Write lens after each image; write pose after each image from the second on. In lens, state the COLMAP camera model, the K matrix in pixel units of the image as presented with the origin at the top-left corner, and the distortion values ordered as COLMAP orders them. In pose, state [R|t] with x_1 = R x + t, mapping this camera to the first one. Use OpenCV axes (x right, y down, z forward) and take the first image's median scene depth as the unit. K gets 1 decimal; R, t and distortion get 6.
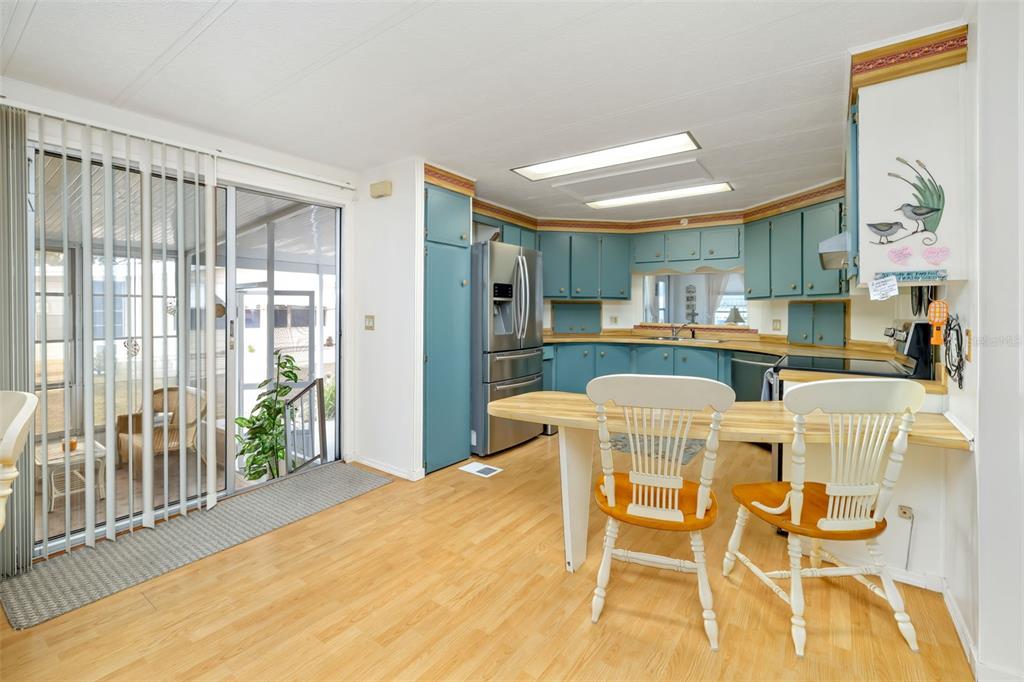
lens RADIAL K [[438.8, 0, 507.5], [0, 438.8, 312.4], [0, 0, 1]] dist [0.001386, 0.000199]
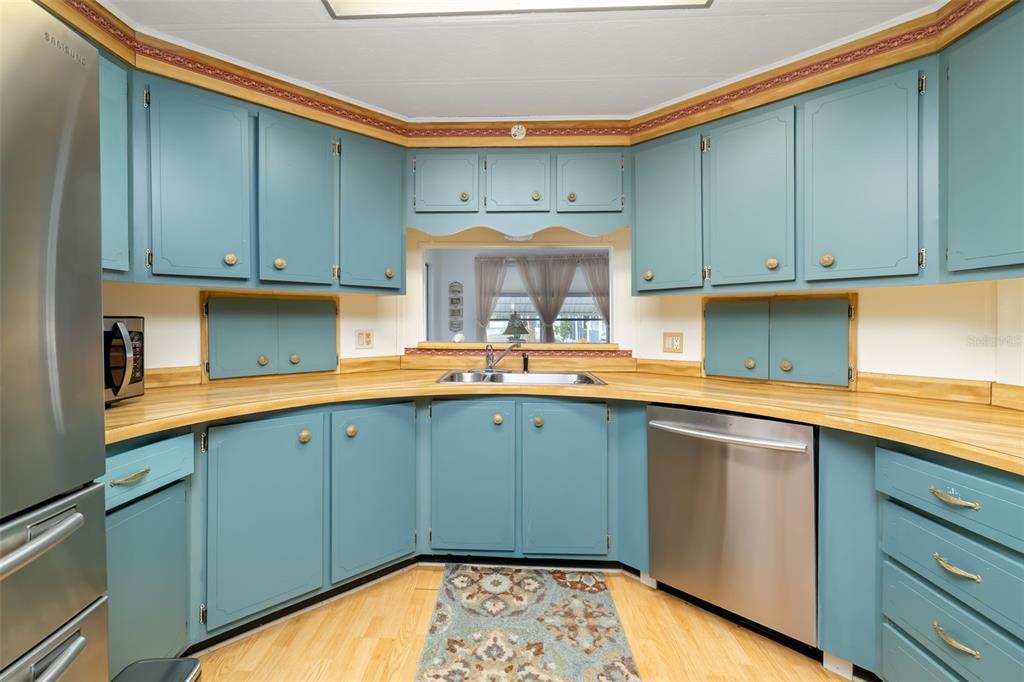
lens RADIAL K [[461.3, 0, 491.7], [0, 461.3, 325.6], [0, 0, 1]] dist [0.002224, 0.000445]
pose [[0.832008, -0.012056, 0.554633, 0.091772], [0.007179, 0.999914, 0.010965, -0.000205], [-0.554718, -0.005141, 0.832023, 0.566067]]
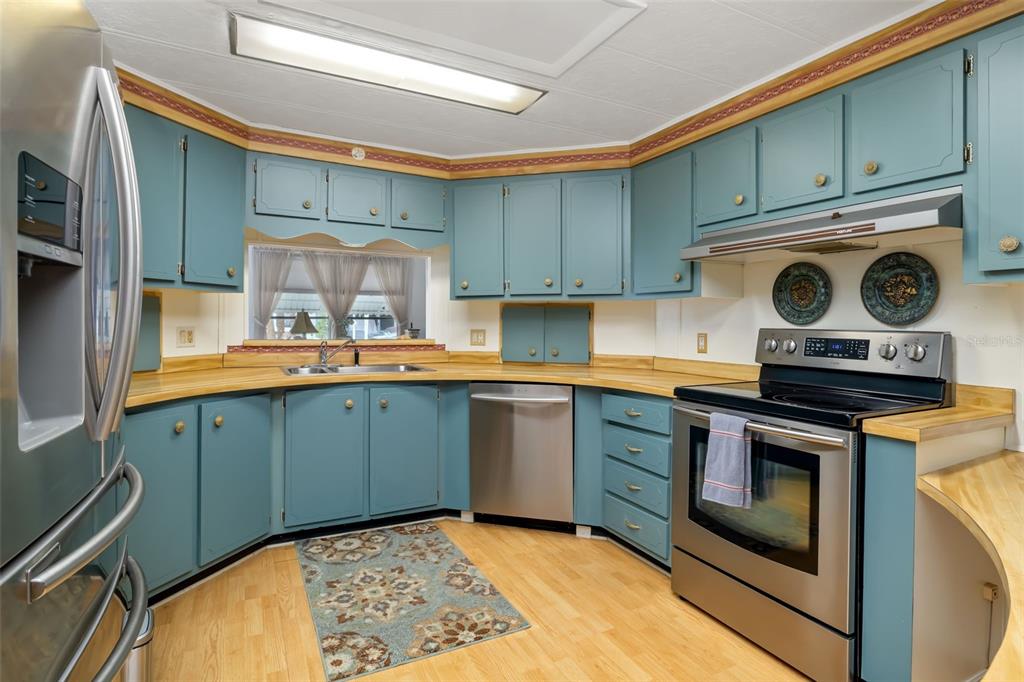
lens RADIAL K [[526.5, 0, 512.9], [0, 526.5, 321.8], [0, 0, 1]] dist [0.004760, 0.001849]
pose [[0.447107, -0.004586, 0.894469, -0.092724], [-0.001932, 0.999980, 0.006093, -0.000912], [-0.894479, -0.004453, 0.447089, 0.507595]]
